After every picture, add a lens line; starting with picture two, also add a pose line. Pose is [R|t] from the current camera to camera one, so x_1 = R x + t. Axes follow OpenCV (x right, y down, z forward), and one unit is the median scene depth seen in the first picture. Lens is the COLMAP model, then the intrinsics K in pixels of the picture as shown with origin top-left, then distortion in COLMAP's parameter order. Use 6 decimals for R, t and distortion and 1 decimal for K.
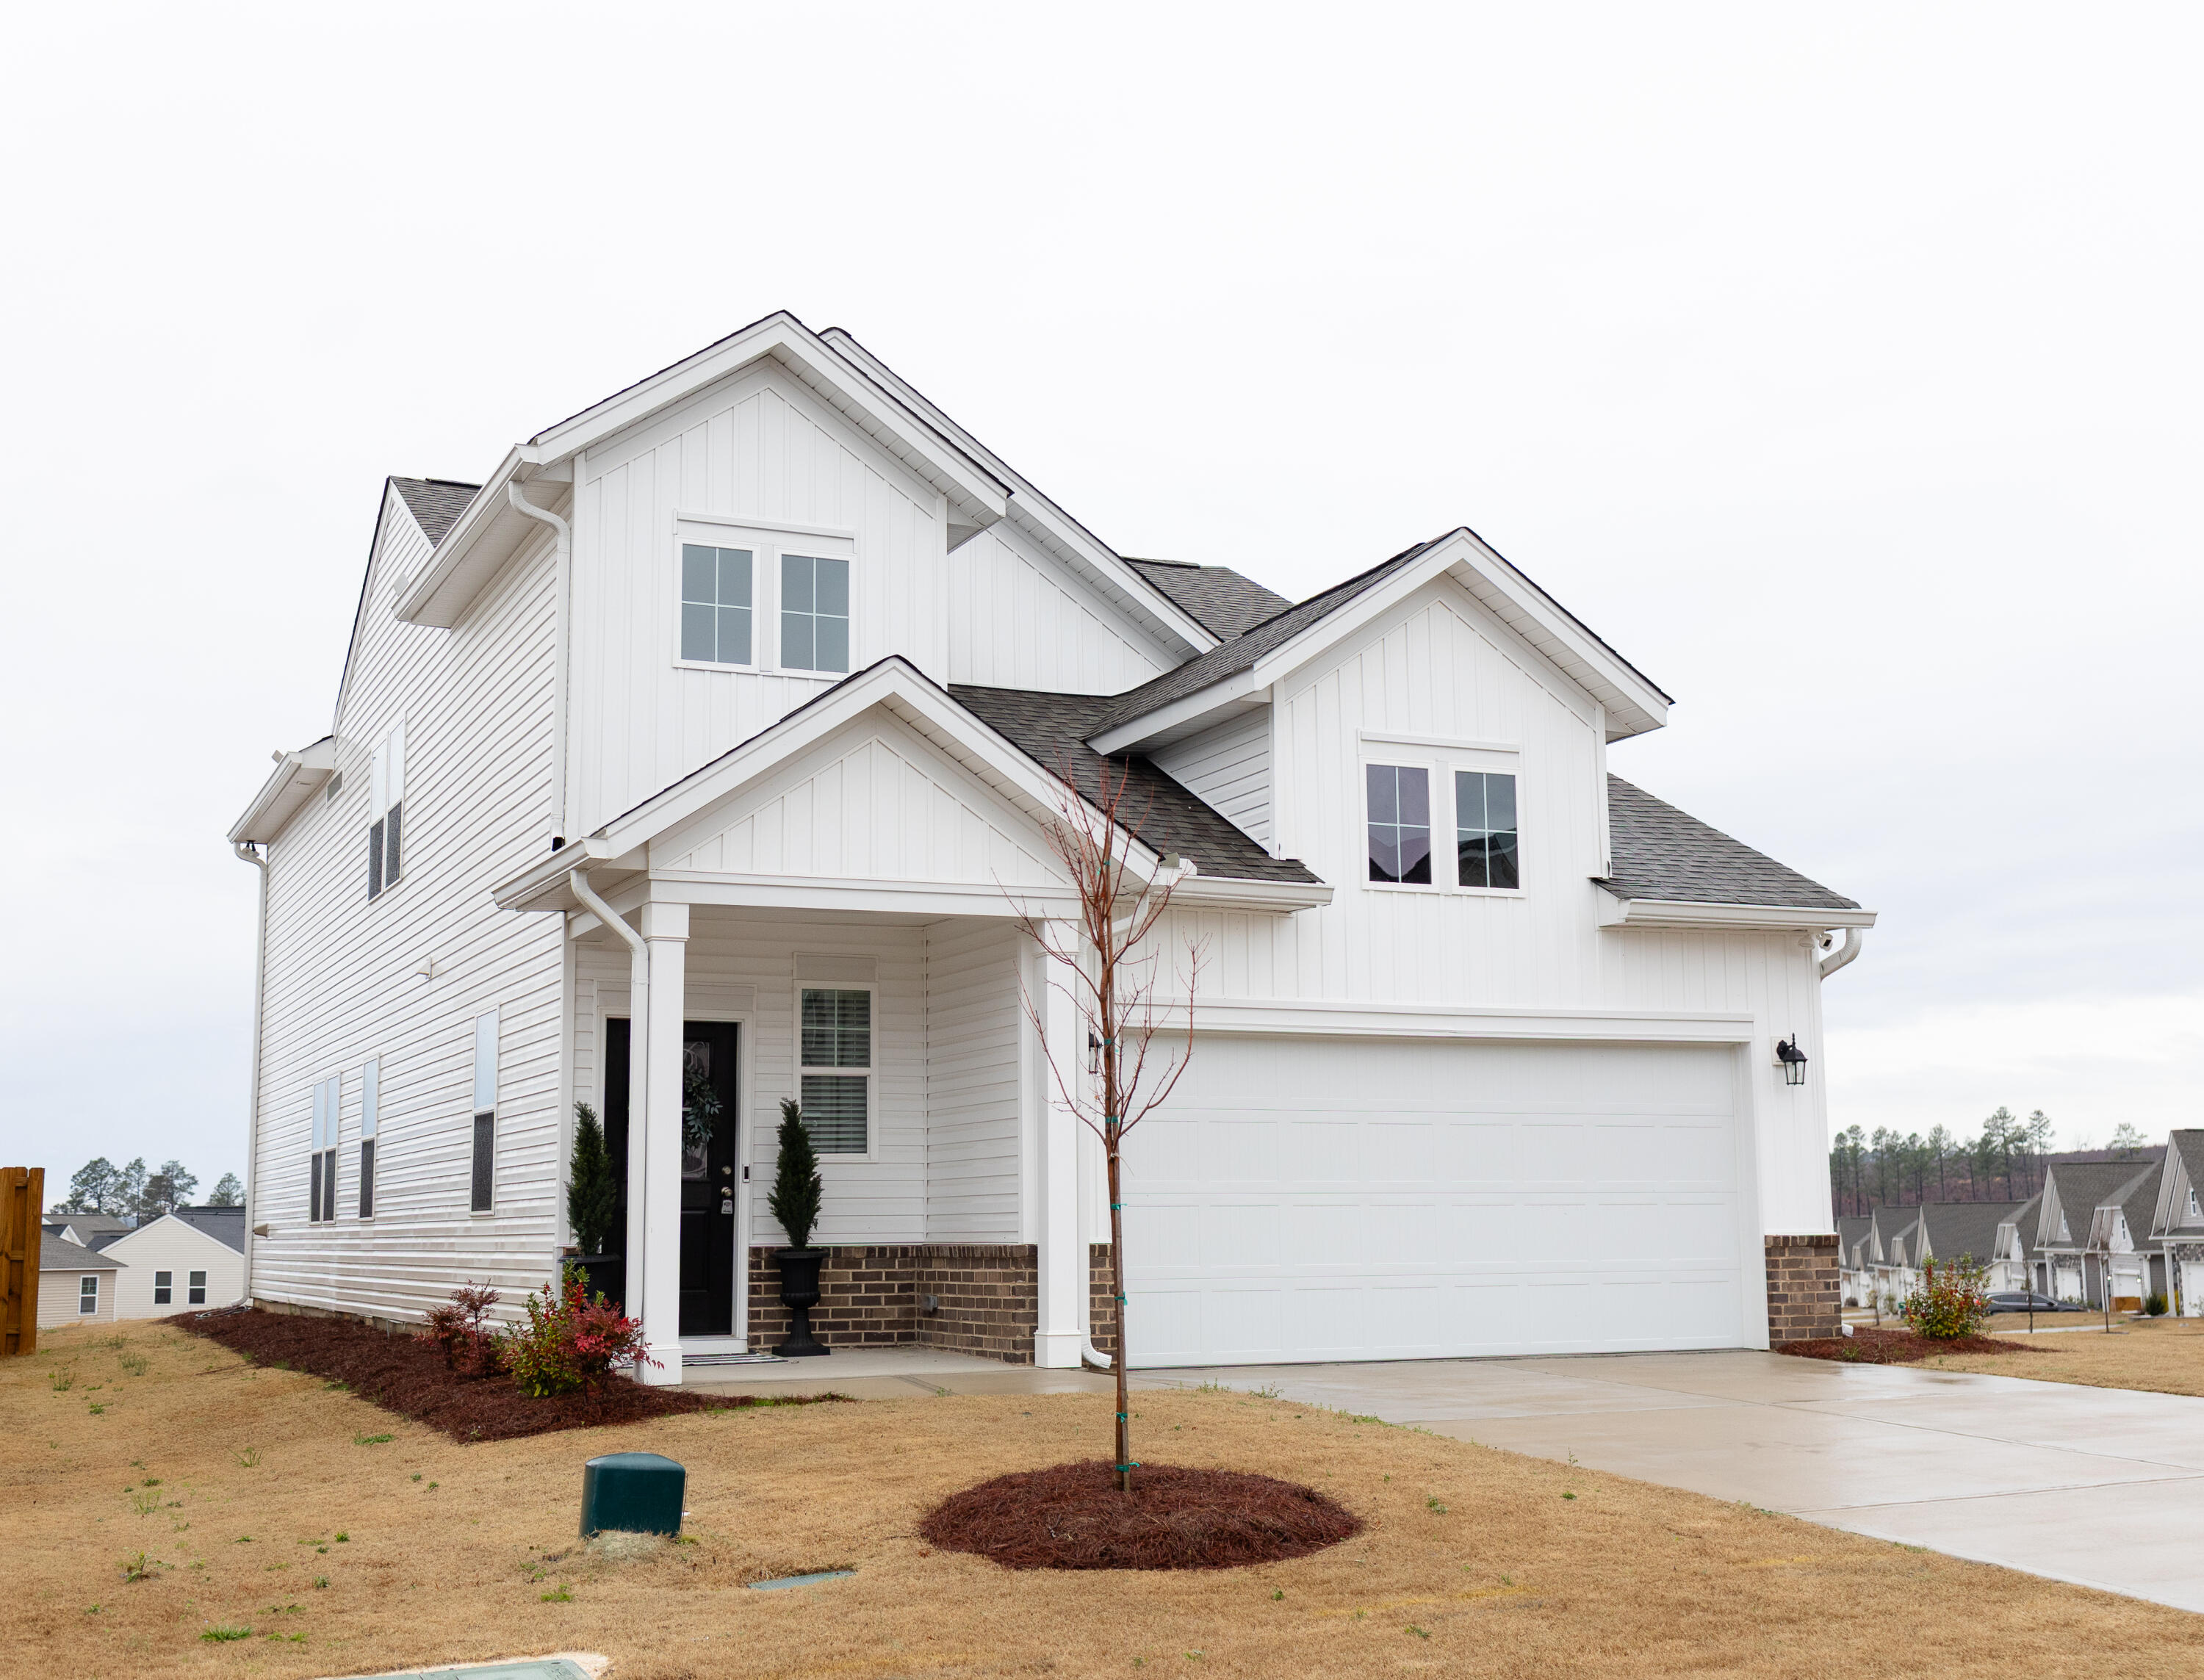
lens RADIAL K [[2501.4, 0, 1102.0], [0, 2501.4, 840.0], [0, 0, 1]] dist [0.009910, 0.004672]
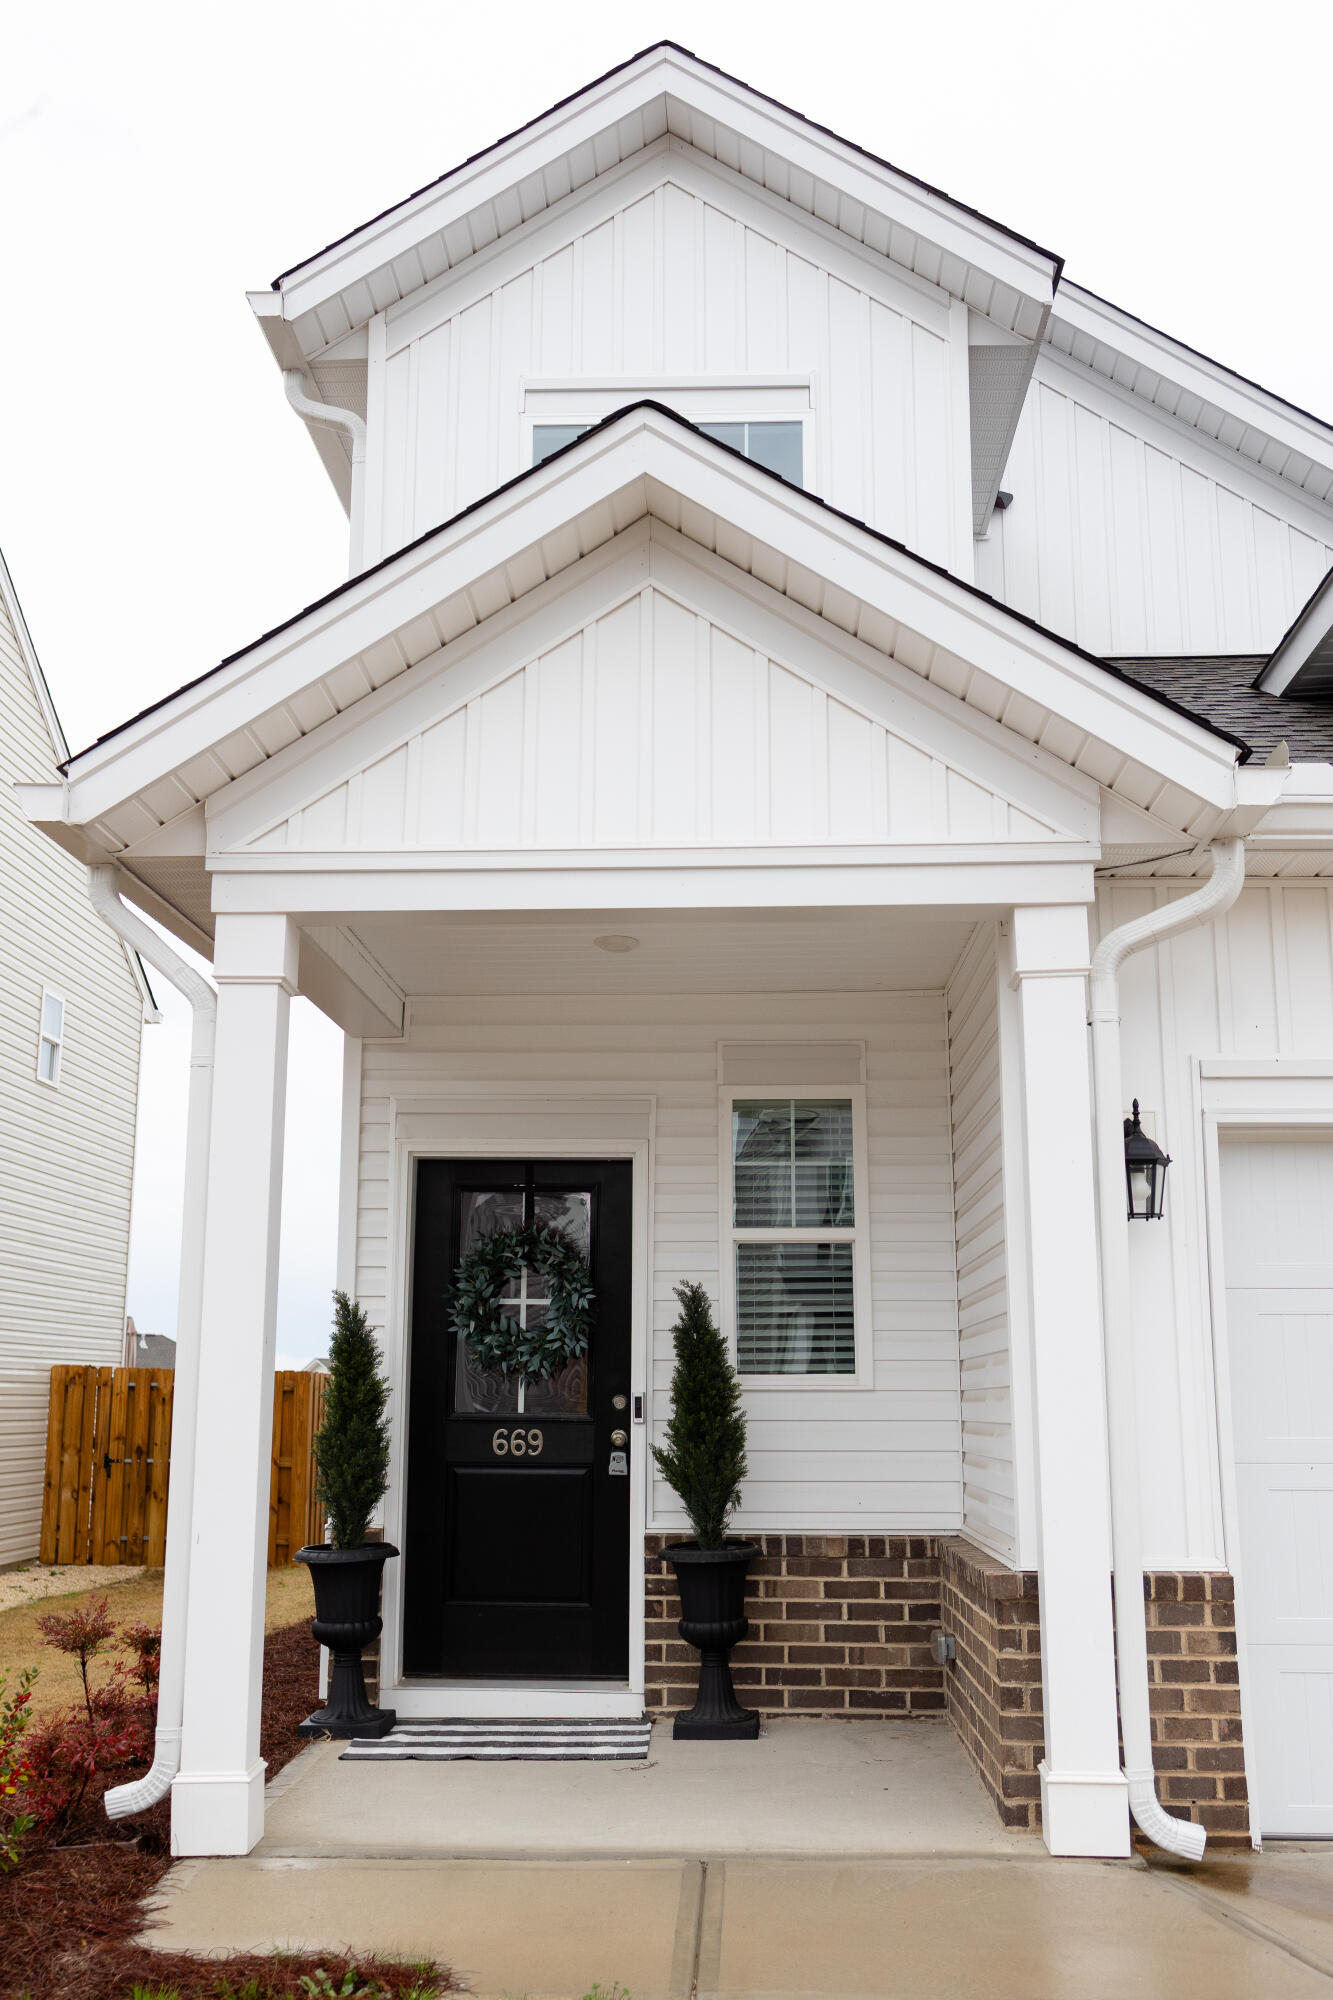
lens RADIAL K [[2002.0, 0, 666.5], [0, 2002.0, 1000.0], [0, 0, 1]] dist [0.020983, 0.023093]
pose [[0.898696, -0.077526, -0.431666, 0.078463], [0.058507, 0.996648, -0.057189, 0.063320], [0.434652, 0.026140, 0.900219, 0.565952]]
